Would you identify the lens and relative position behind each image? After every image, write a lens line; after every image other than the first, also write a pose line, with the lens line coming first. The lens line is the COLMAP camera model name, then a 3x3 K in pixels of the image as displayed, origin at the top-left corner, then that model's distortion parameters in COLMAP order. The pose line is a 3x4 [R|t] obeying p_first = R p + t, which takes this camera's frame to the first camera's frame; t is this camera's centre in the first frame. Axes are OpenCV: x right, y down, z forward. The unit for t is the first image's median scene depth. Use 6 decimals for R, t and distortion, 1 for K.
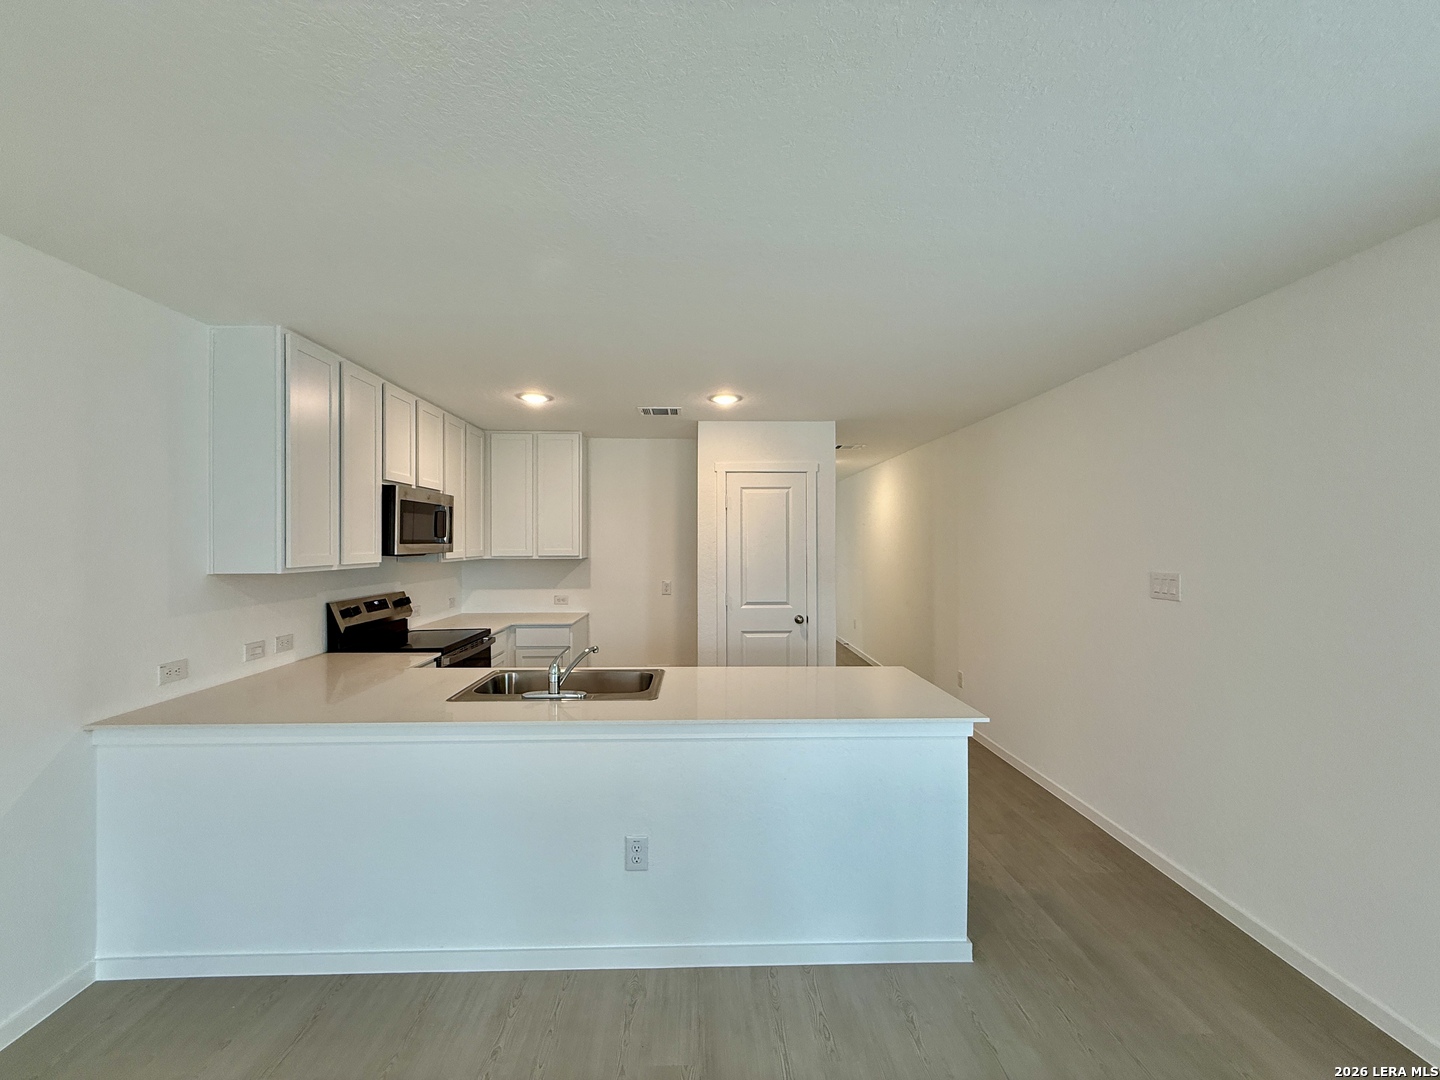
lens RADIAL K [[573.7, 0, 716.2], [0, 573.7, 541.0], [0, 0, 1]] dist [0.001228, -0.000041]
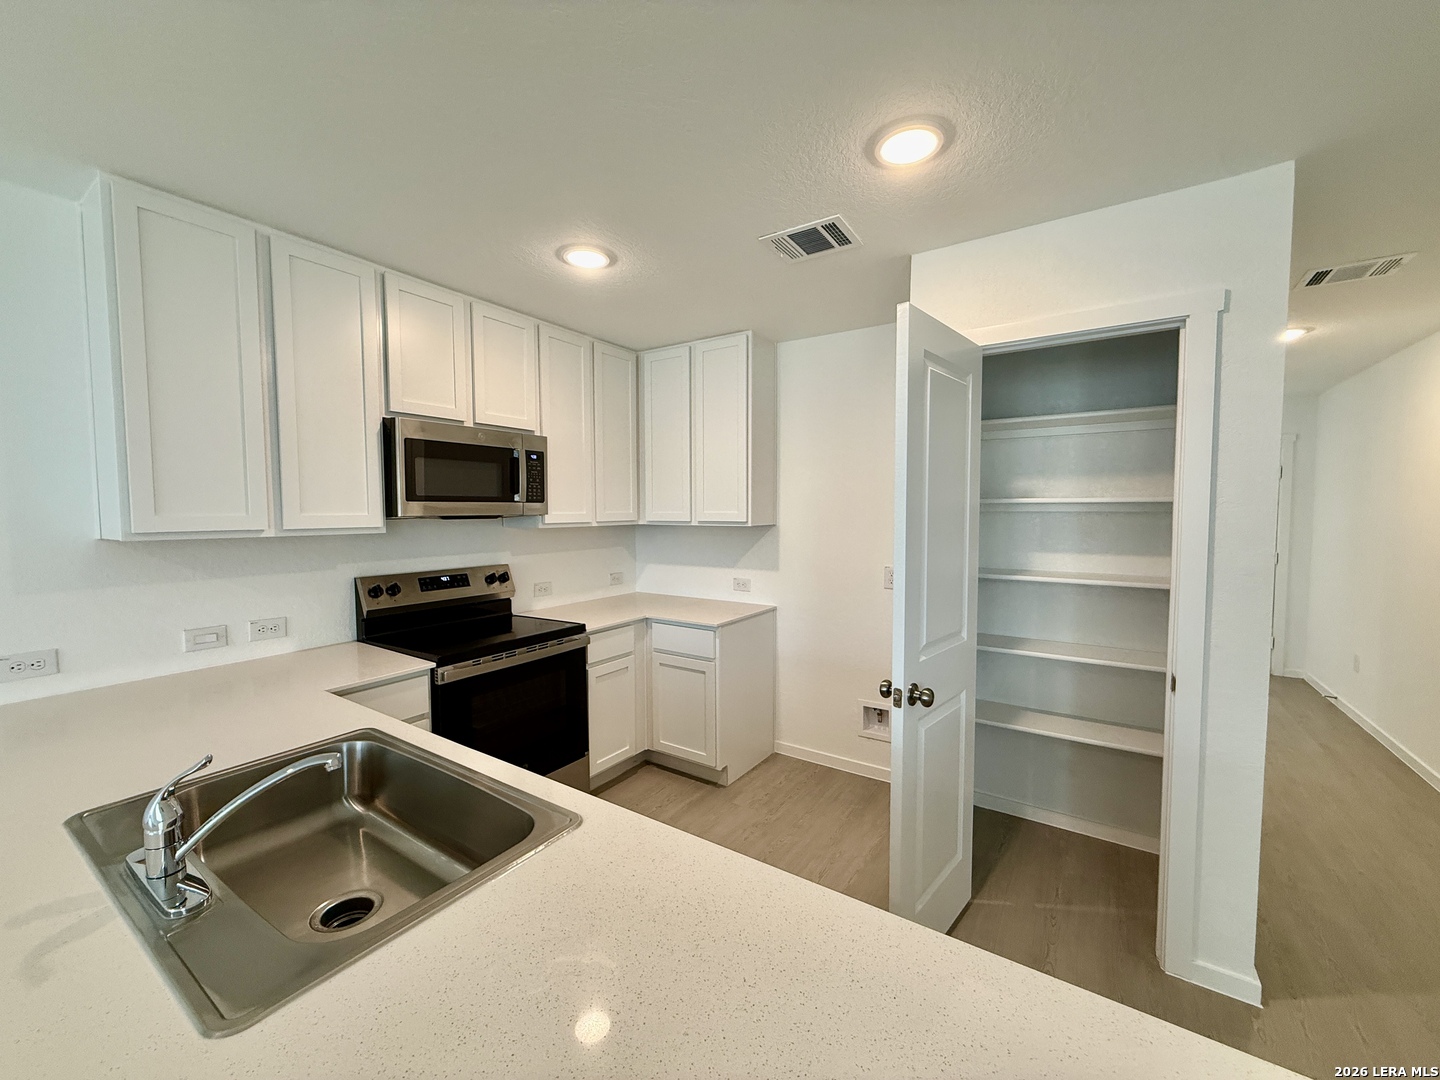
lens RADIAL K [[573.7, 0, 716.2], [0, 573.7, 541.0], [0, 0, 1]] dist [0.001228, -0.000041]
pose [[0.815015, 0.031161, -0.578601, 0.137828], [0.002697, 0.998338, 0.057564, 0.011525], [0.579434, -0.048476, 0.813576, 0.522273]]
